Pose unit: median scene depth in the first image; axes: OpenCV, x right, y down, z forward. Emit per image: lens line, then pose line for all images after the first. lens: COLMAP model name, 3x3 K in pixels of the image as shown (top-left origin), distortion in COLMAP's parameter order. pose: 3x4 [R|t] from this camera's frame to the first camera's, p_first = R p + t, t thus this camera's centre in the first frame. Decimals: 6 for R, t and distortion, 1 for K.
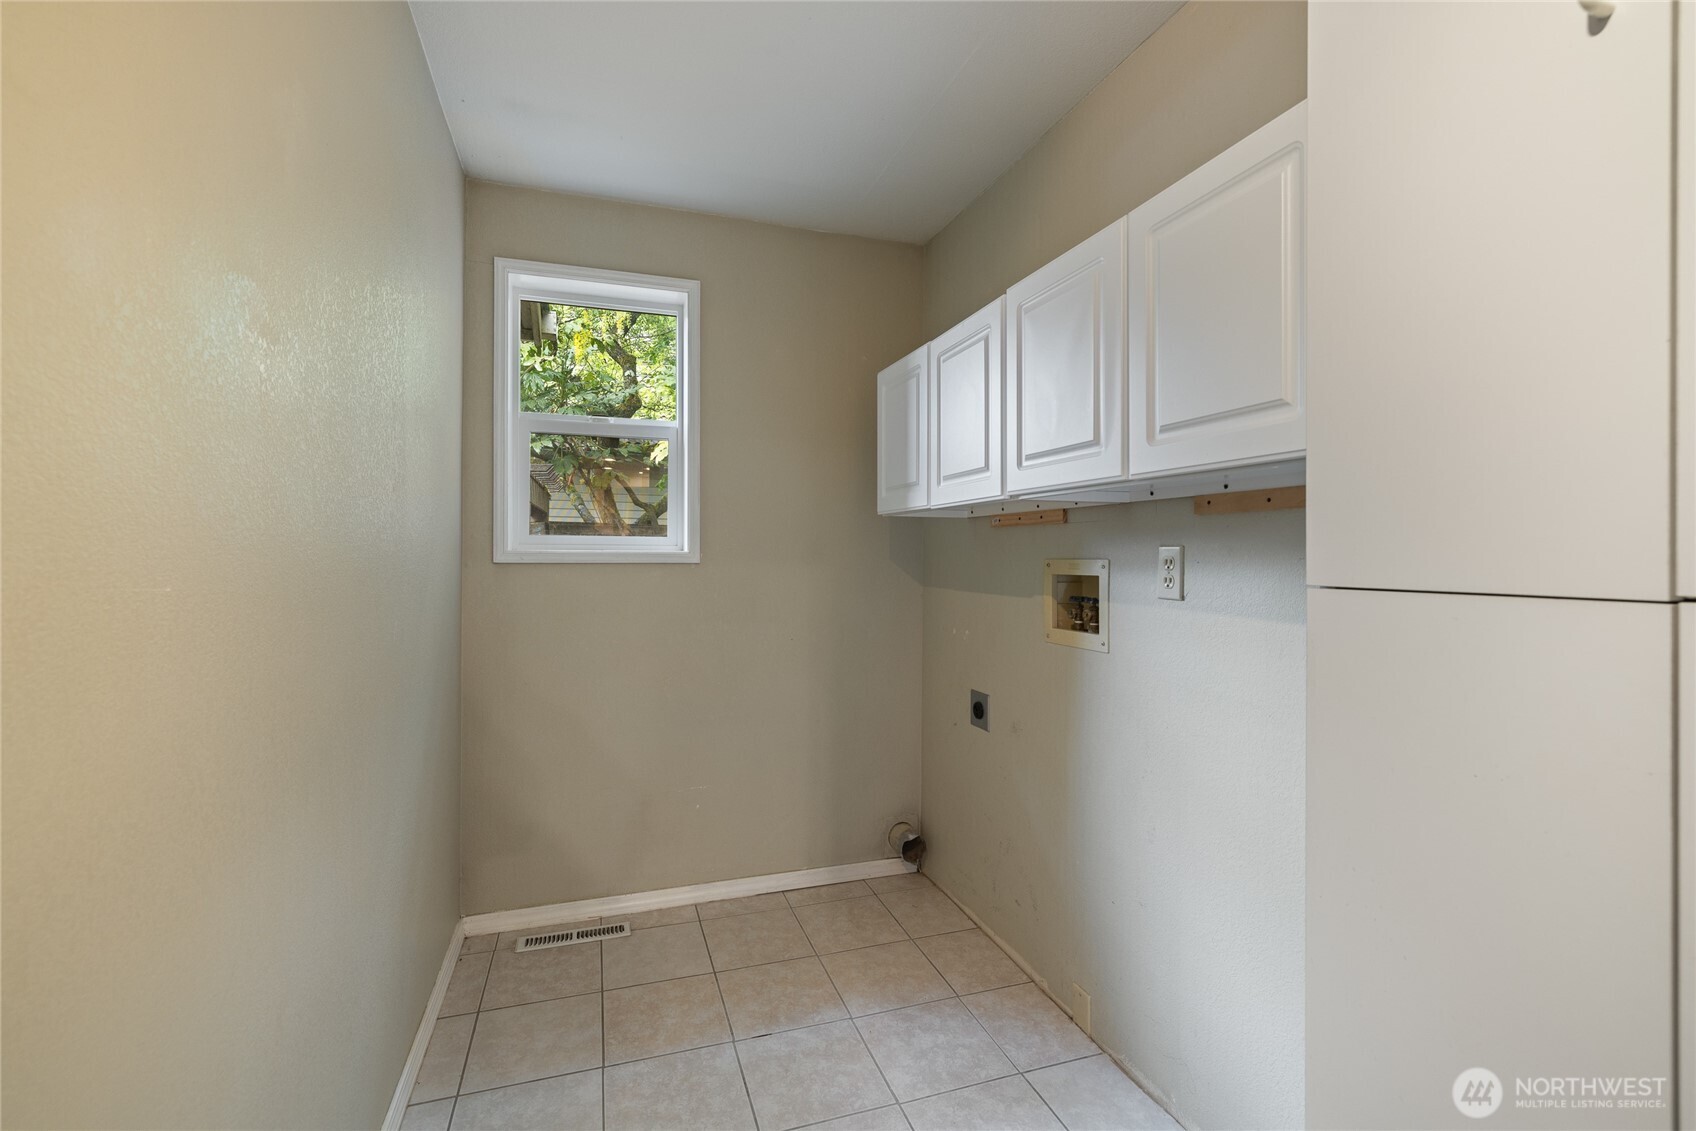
lens RADIAL K [[725.6, 0, 850.4], [0, 725.6, 559.4], [0, 0, 1]] dist [-0.002052, -0.000304]
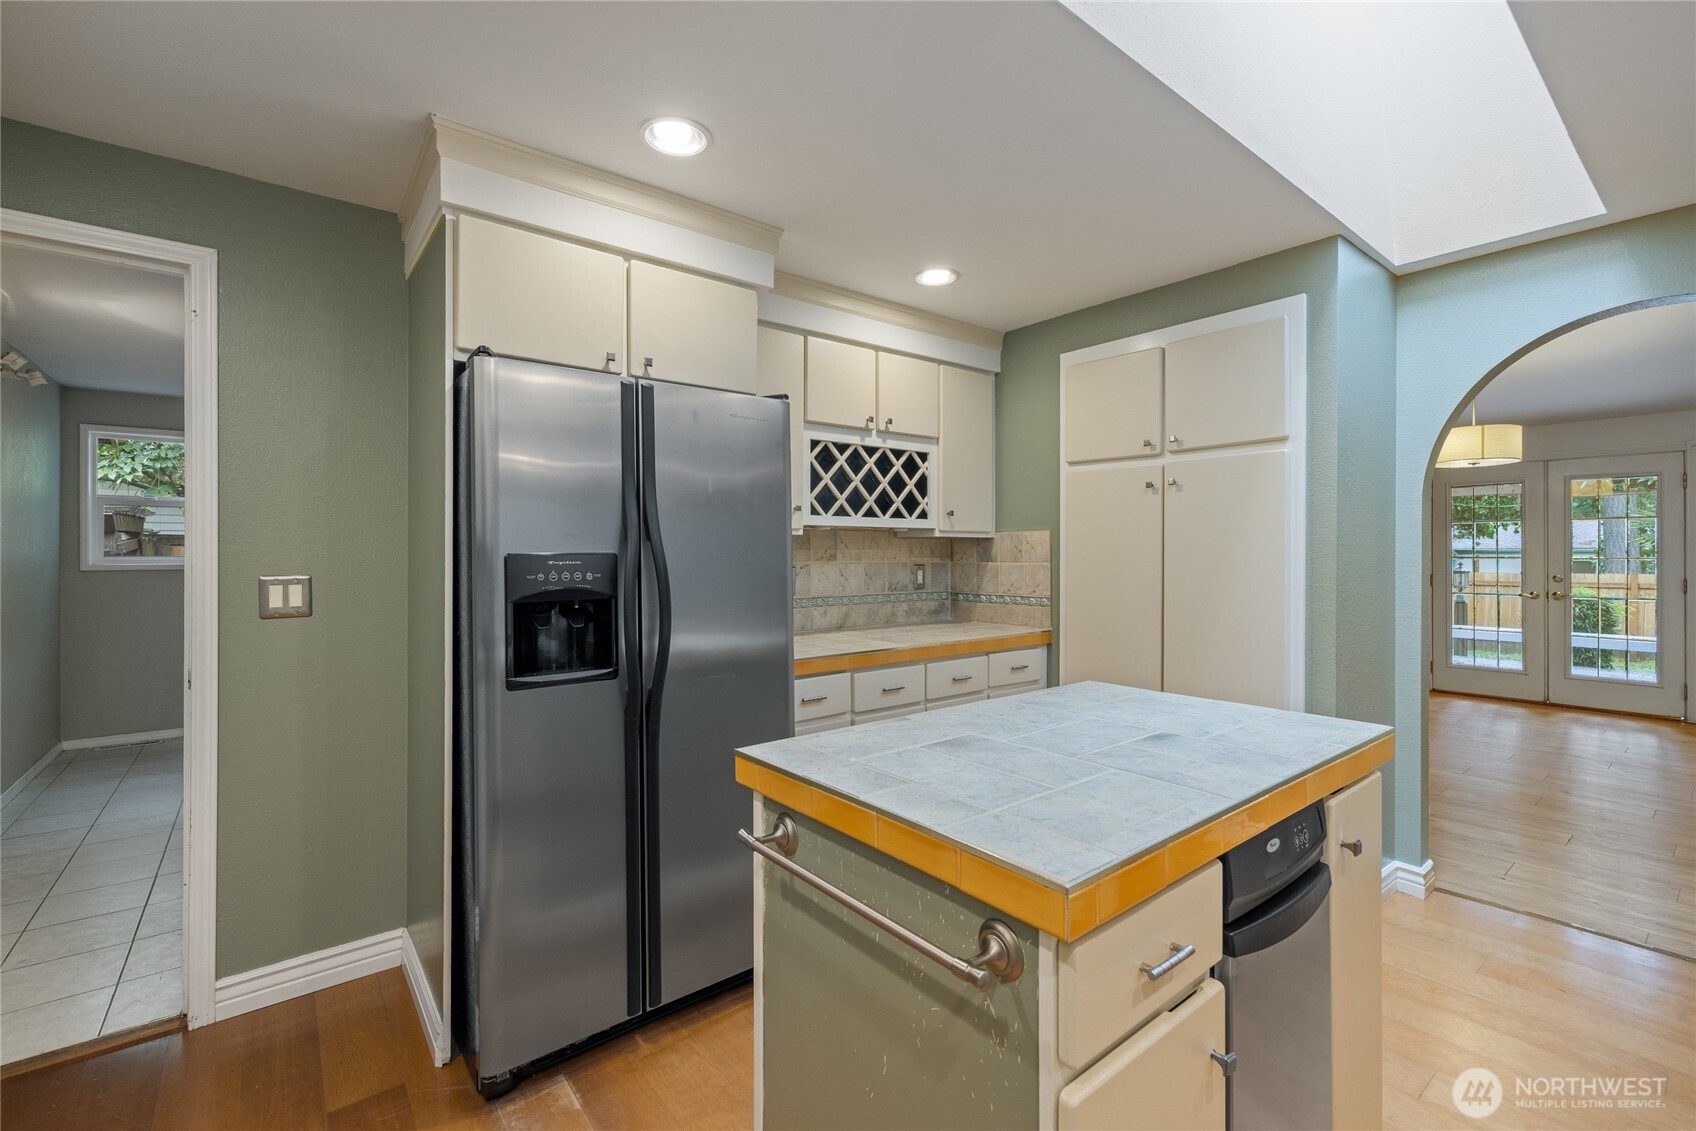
lens RADIAL K [[725.6, 0, 842.6], [0, 725.6, 562.4], [0, 0, 1]] dist [-0.002052, -0.000304]
pose [[0.937626, -0.003110, 0.347631, 0.842423], [0.004094, 0.999989, -0.002095, -0.005090], [-0.347621, 0.003388, 0.937629, -1.714790]]
